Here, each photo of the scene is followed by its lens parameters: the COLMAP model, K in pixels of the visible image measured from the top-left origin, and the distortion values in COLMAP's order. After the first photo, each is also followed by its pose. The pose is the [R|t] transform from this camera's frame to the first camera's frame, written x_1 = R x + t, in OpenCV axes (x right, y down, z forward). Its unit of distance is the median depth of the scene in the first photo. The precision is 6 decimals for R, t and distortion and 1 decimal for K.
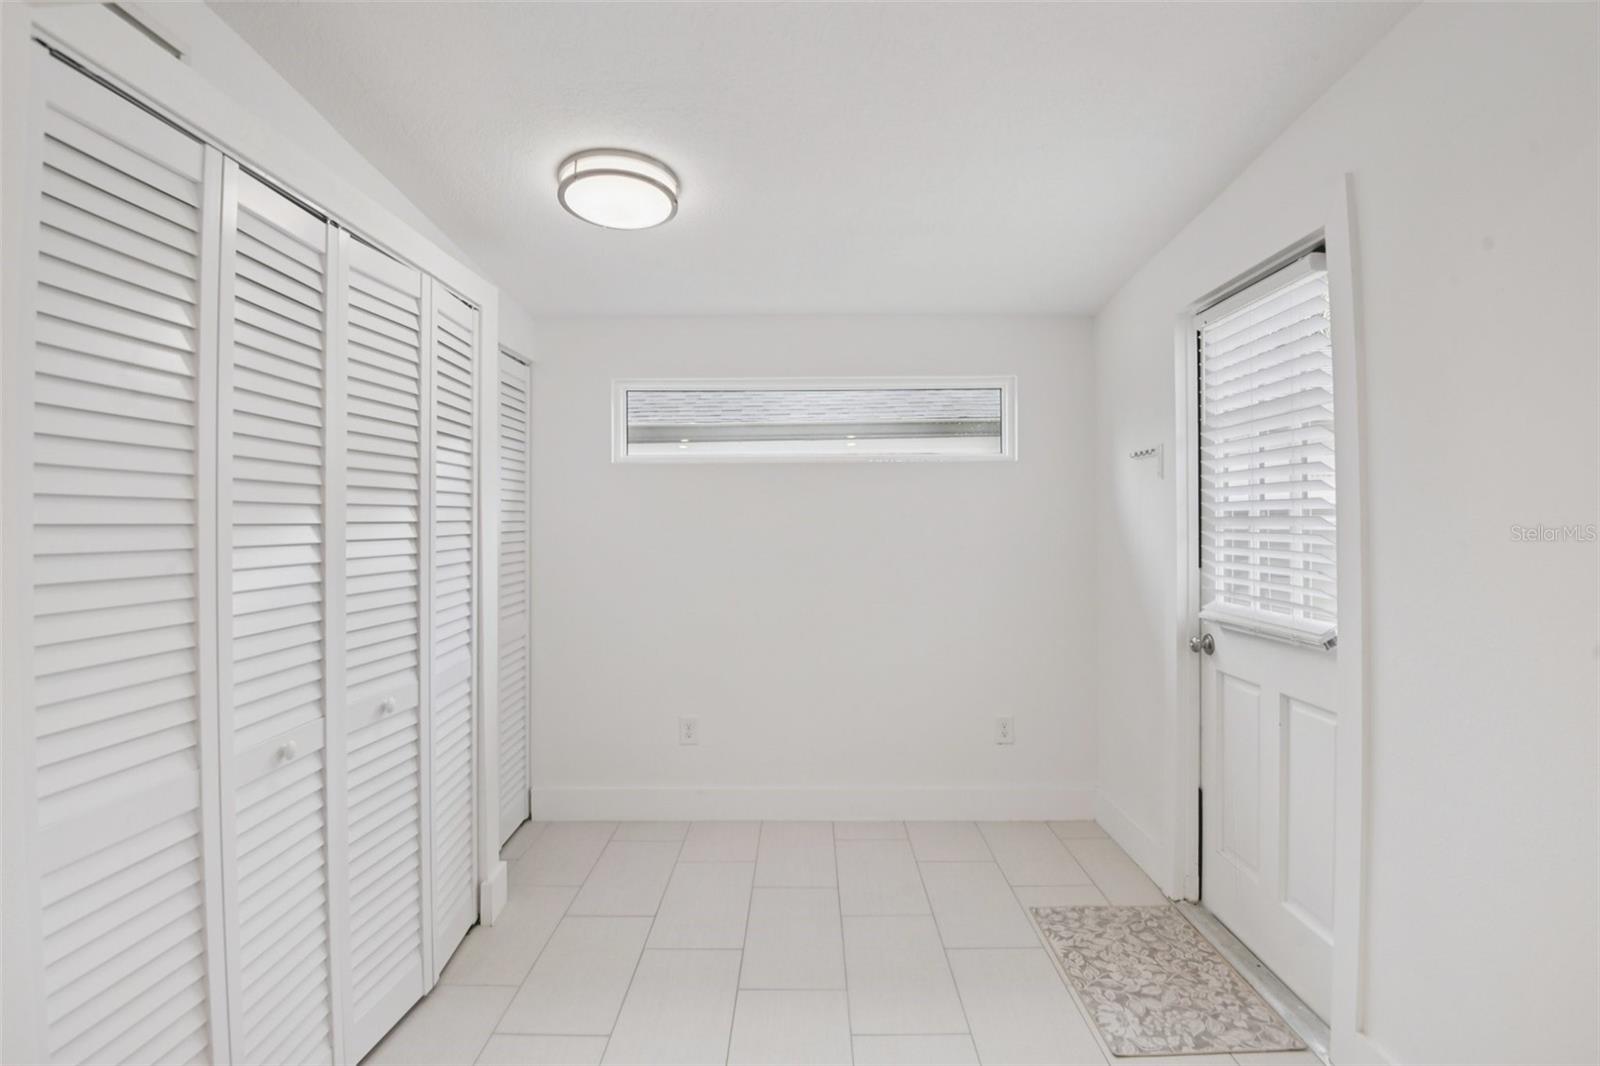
lens RADIAL K [[744.6, 0, 798.7], [0, 744.6, 525.5], [0, 0, 1]] dist [-0.038826, -0.007312]
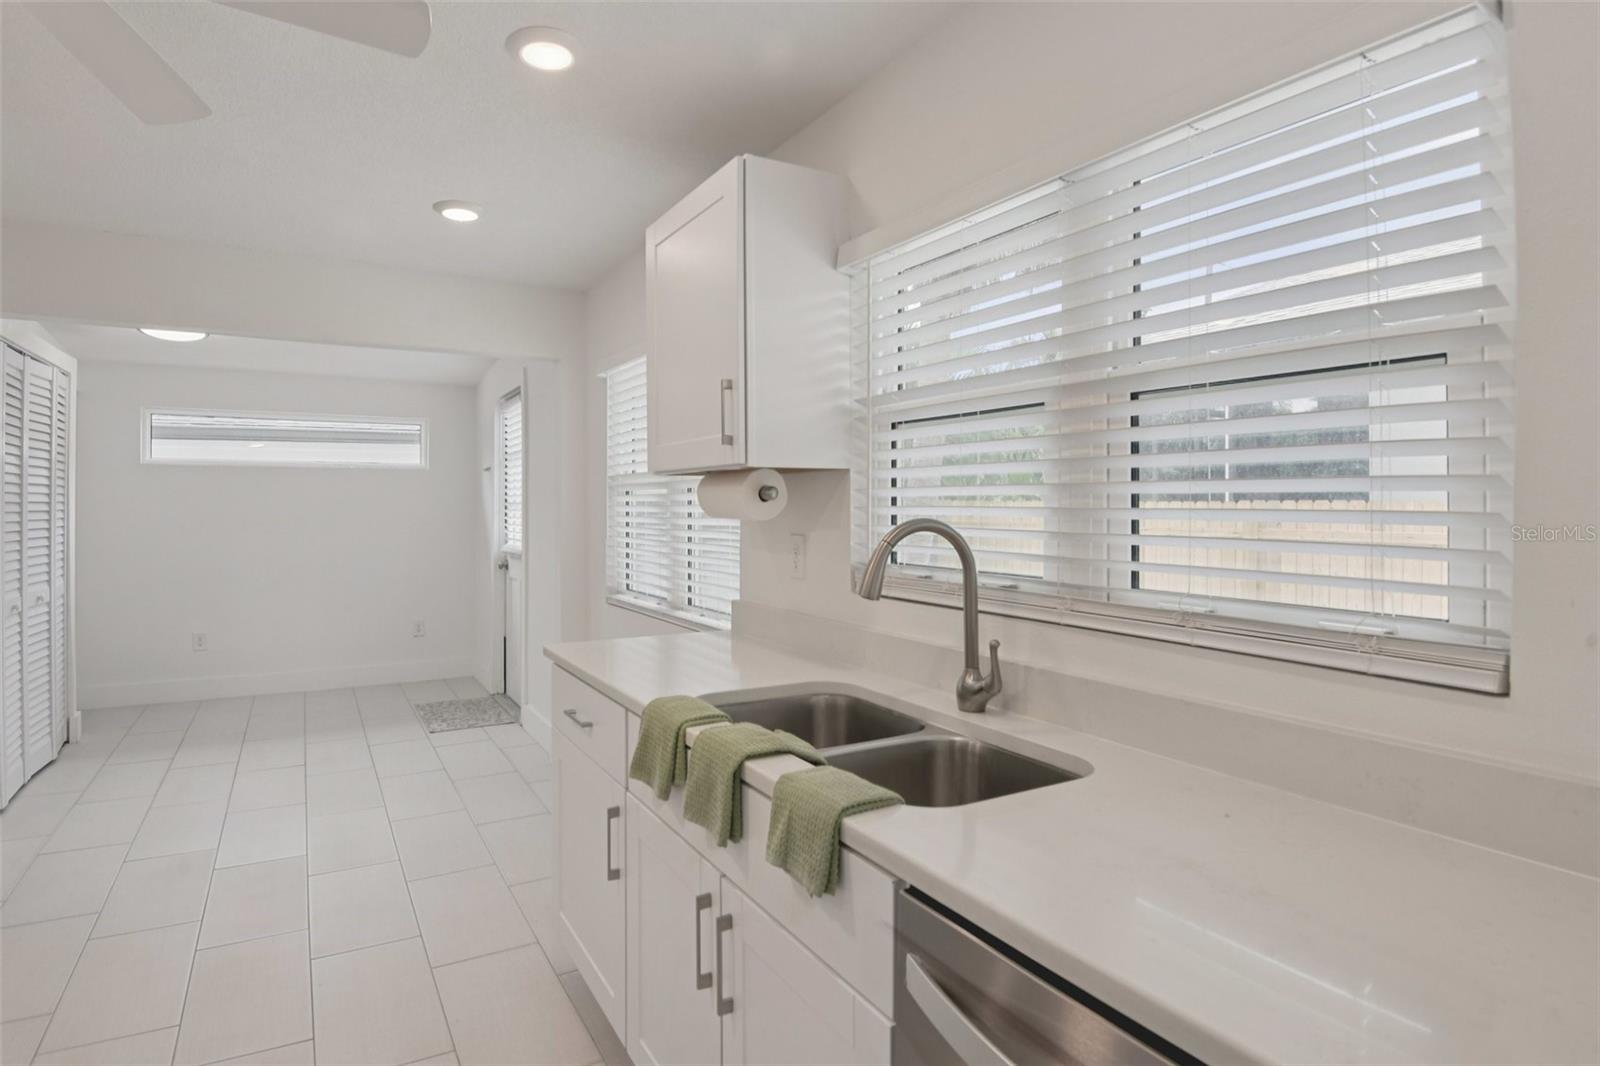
lens RADIAL K [[798.3, 0, 714.3], [0, 798.3, 508.5], [0, 0, 1]] dist [-0.027168, -0.002183]
pose [[0.878734, 0.002810, 0.477304, 0.008715], [0.000302, 0.999979, -0.006442, 0.019727], [-0.477312, 0.005804, 0.878715, -1.222740]]
